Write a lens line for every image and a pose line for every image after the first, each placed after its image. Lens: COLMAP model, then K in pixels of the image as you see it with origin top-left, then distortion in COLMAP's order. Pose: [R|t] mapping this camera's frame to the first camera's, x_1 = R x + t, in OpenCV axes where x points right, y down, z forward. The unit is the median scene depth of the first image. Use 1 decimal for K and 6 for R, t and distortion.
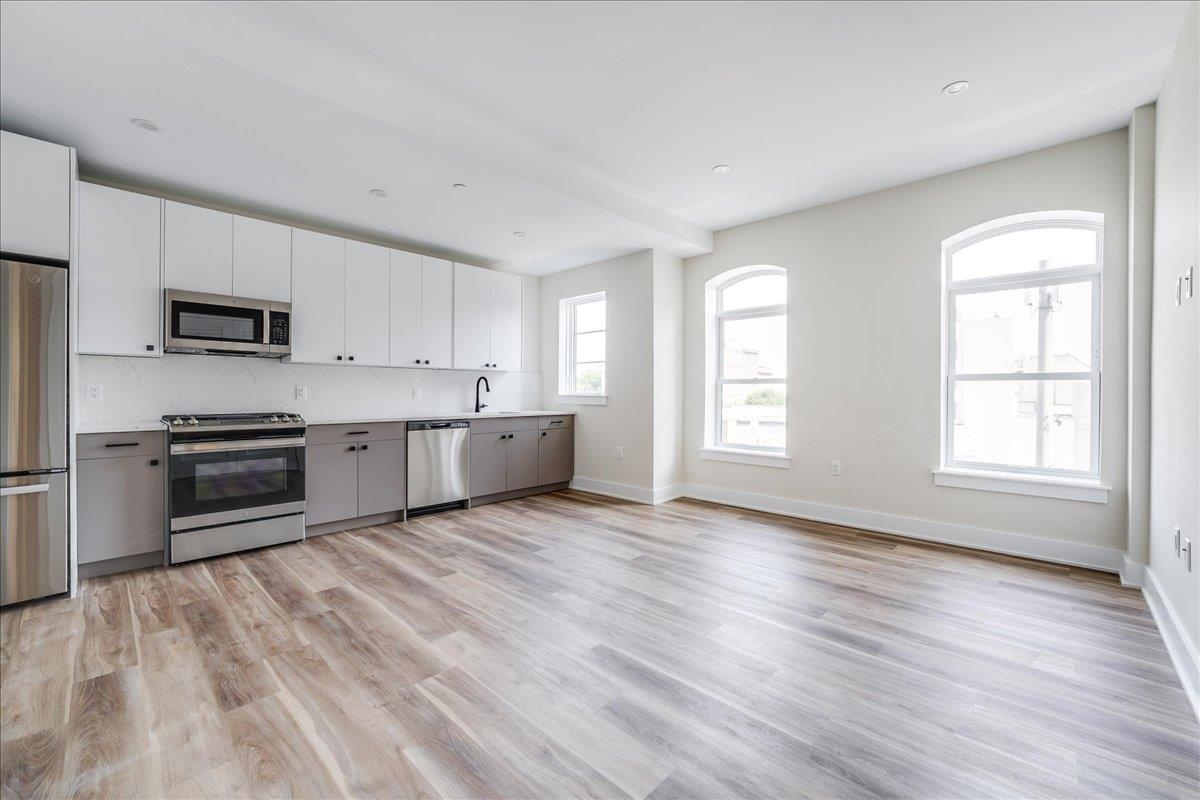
lens RADIAL K [[482.4, 0, 600.0], [0, 482.4, 400.0], [0, 0, 1]] dist [-0.009274, 0.000105]
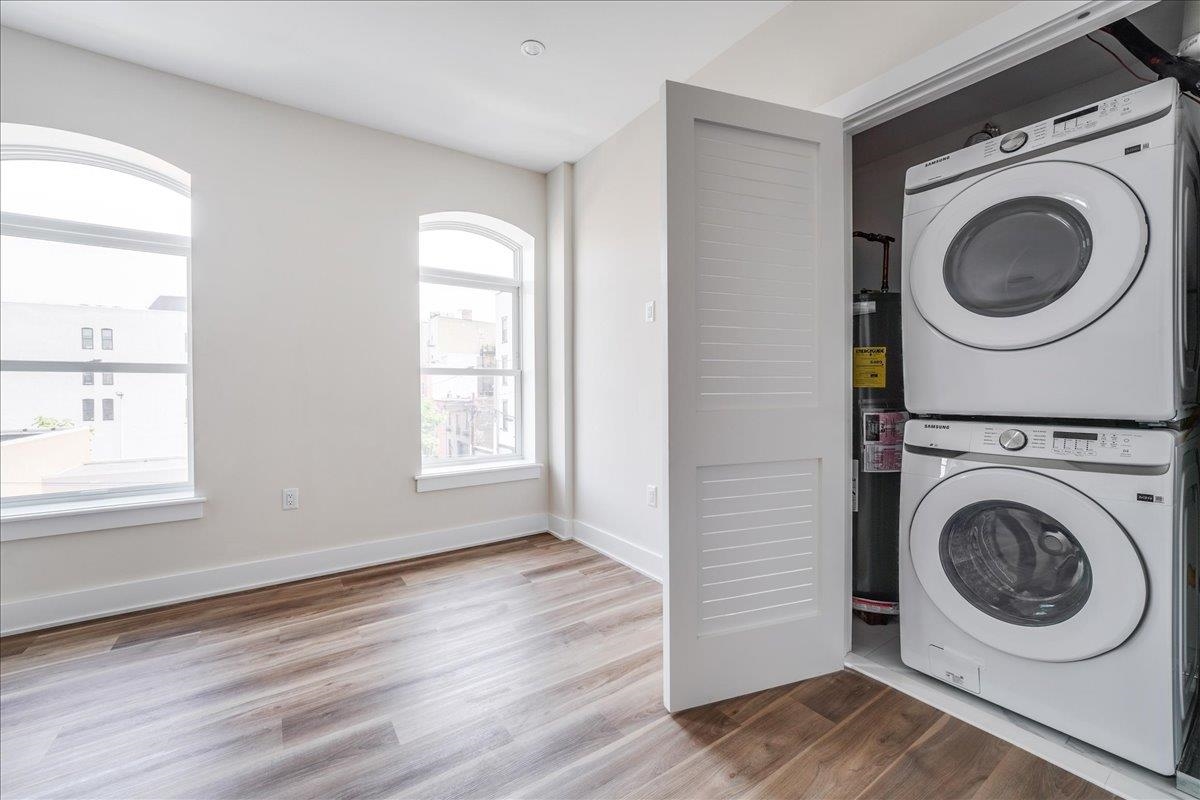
lens RADIAL K [[486.8, 0, 596.1], [0, 486.8, 393.4], [0, 0, 1]] dist [-0.000668, 0.000007]
pose [[0.220261, -0.014754, 0.975329, -0.094720], [0.020490, 0.999735, 0.010496, -0.006445], [-0.975226, 0.017672, 0.220505, 0.482857]]
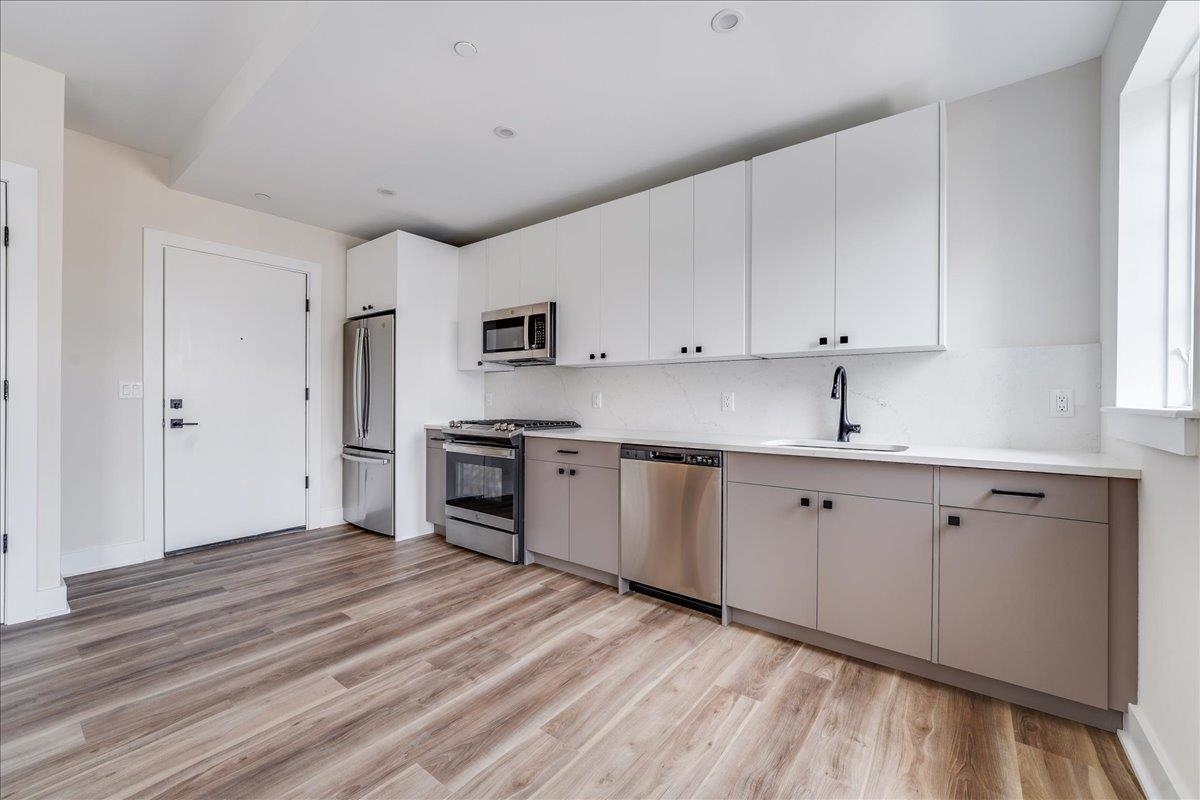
lens RADIAL K [[482.4, 0, 600.0], [0, 482.4, 400.0], [0, 0, 1]] dist [-0.009274, 0.000105]
pose [[0.100368, -0.004413, -0.994941, 0.282747], [-0.020067, 0.999778, -0.006459, -0.011015], [0.994748, 0.020613, 0.100258, 1.016441]]
